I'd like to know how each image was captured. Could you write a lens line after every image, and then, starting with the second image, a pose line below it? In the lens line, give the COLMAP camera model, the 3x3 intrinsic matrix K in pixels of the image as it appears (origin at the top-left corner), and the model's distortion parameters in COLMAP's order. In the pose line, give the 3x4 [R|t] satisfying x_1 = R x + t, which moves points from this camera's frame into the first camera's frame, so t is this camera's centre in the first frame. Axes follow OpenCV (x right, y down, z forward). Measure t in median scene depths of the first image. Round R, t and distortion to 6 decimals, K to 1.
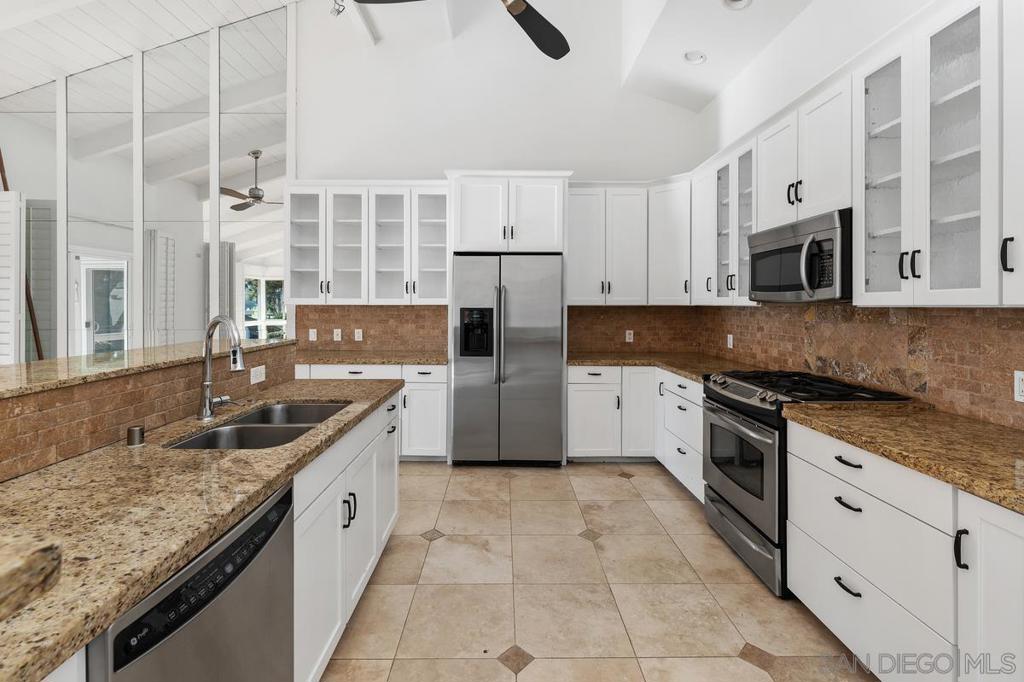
lens RADIAL K [[447.4, 0, 507.3], [0, 447.4, 304.8], [0, 0, 1]] dist [-0.012936, -0.000251]
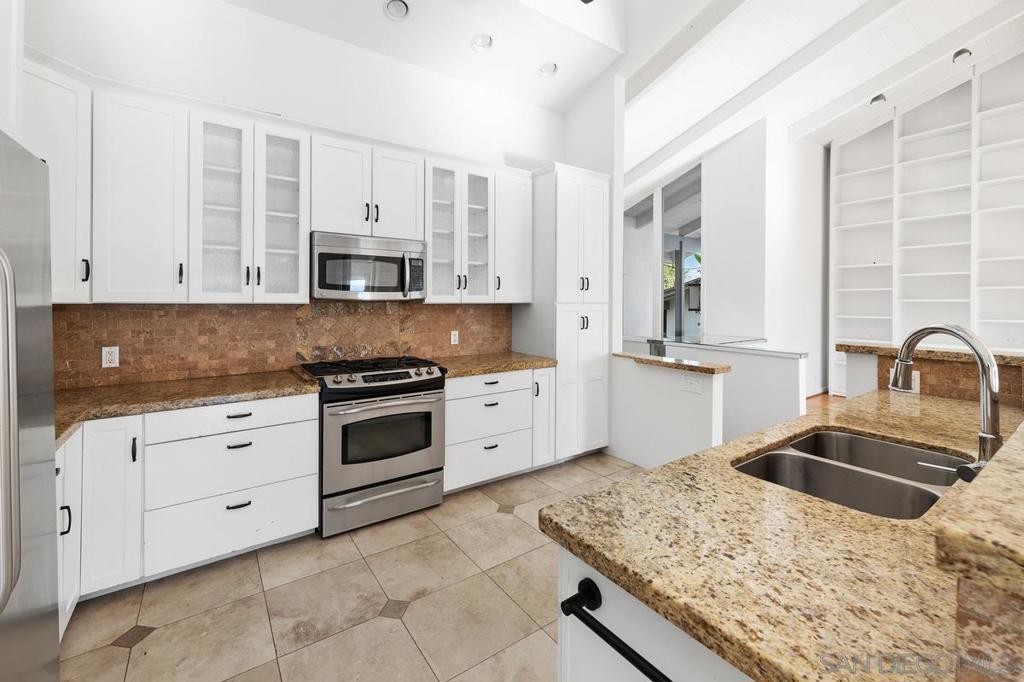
lens RADIAL K [[417.8, 0, 503.7], [0, 417.8, 308.7], [0, 0, 1]] dist [0.004494, -0.000515]
pose [[-0.556268, -0.016326, 0.830842, -0.383909], [-0.002738, 0.999838, 0.017813, -0.003083], [-0.830998, 0.007634, -0.556223, 0.959245]]
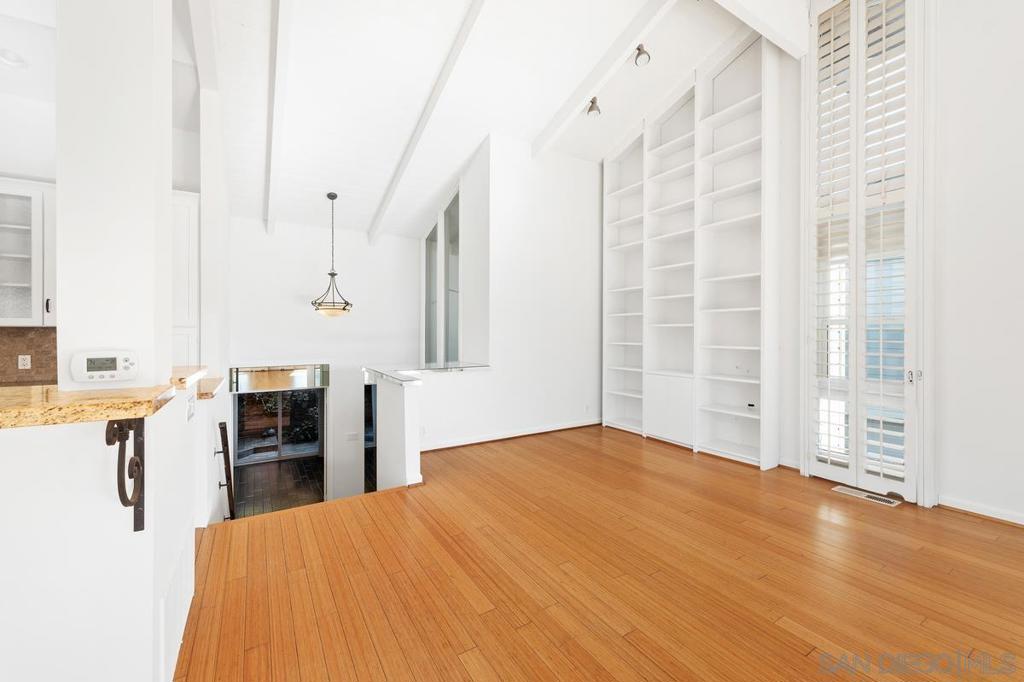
lens RADIAL K [[417.8, 0, 510.5], [0, 417.8, 336.6], [0, 0, 1]] dist [0.004494, -0.000515]
pose [[-0.515870, -0.011757, 0.856586, -0.921718], [-0.002080, 0.999920, 0.012472, 0.011951], [-0.856664, 0.004653, -0.515854, -0.008199]]
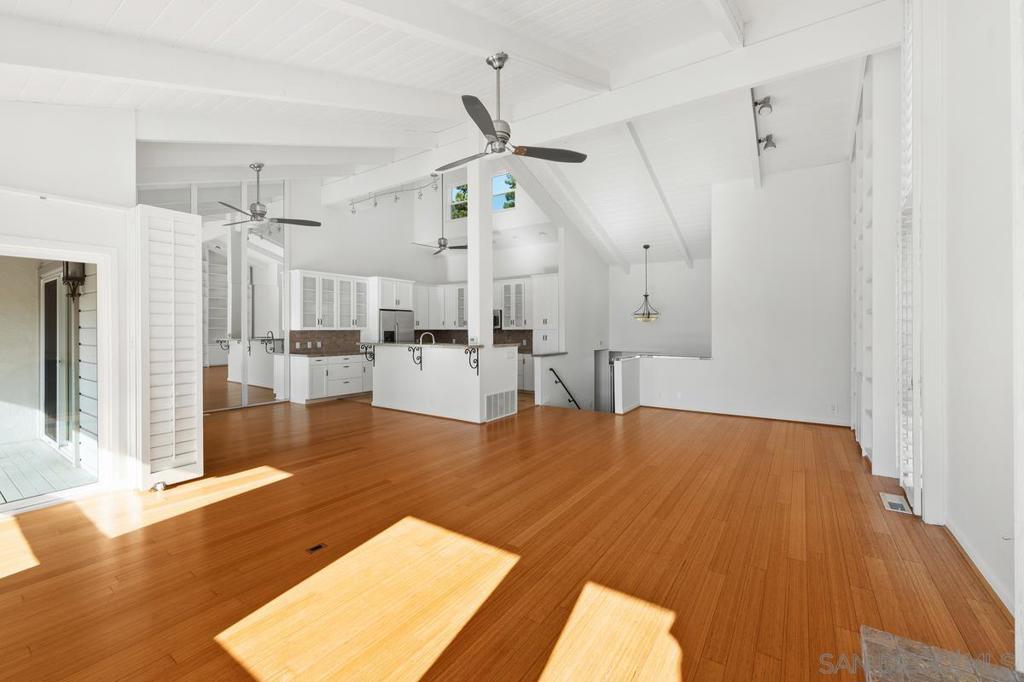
lens RADIAL K [[417.8, 0, 504.2], [0, 417.8, 333.8], [0, 0, 1]] dist [0.004494, -0.000515]
pose [[0.582690, -0.012366, 0.812601, -1.811699], [0.002625, 0.999908, 0.013334, -0.007865], [-0.812690, -0.005637, 0.582668, -1.055367]]
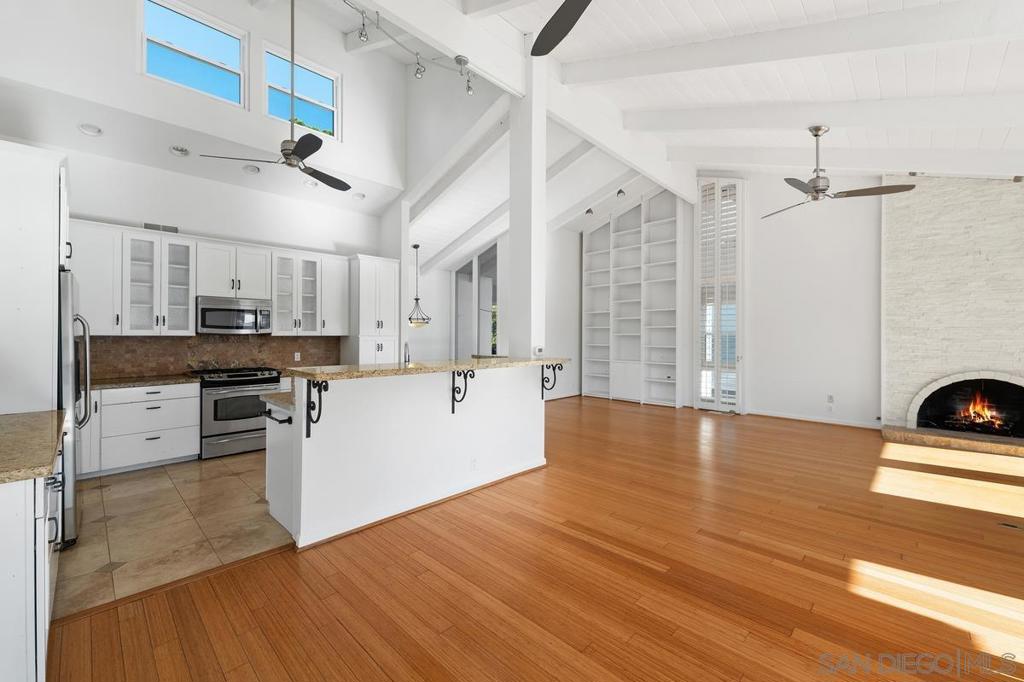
lens RADIAL K [[417.8, 0, 509.8], [0, 417.8, 337.2], [0, 0, 1]] dist [0.004494, -0.000515]
pose [[-0.704550, -0.009284, 0.709593, -1.273954], [-0.004999, 0.999955, 0.008119, -0.009779], [-0.709636, 0.002174, -0.704565, 1.067850]]
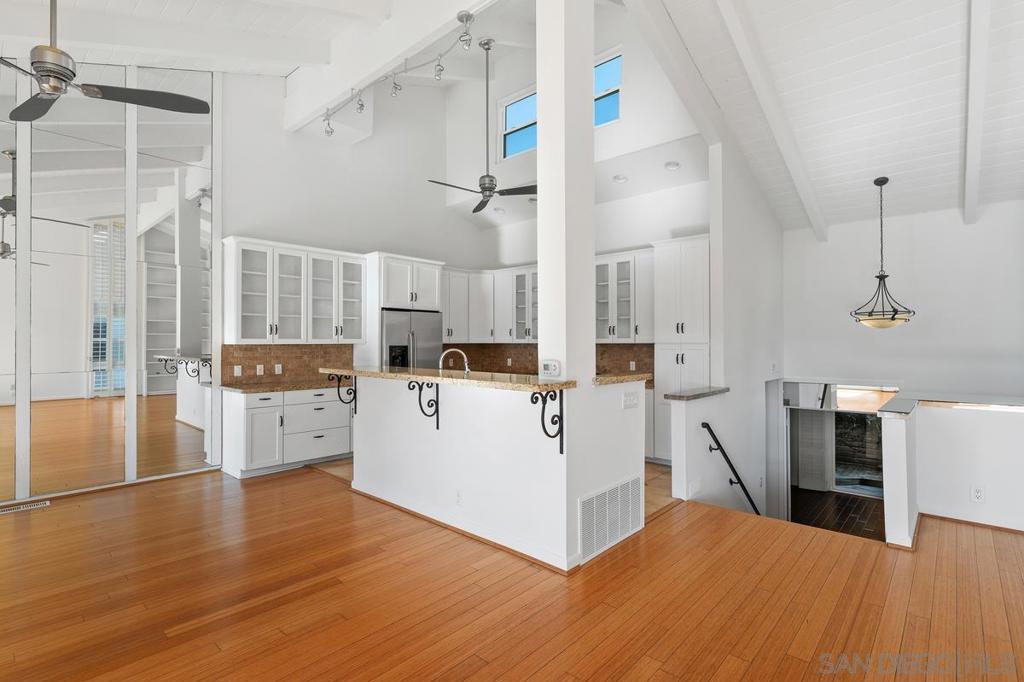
lens RADIAL K [[488.9, 0, 507.9], [0, 488.9, 342.1], [0, 0, 1]] dist [0.004155, -0.001306]
pose [[0.681808, -0.003123, 0.731524, -1.128238], [0.003340, 0.999994, 0.001156, -0.006018], [-0.731523, 0.001655, 0.681815, -0.446911]]
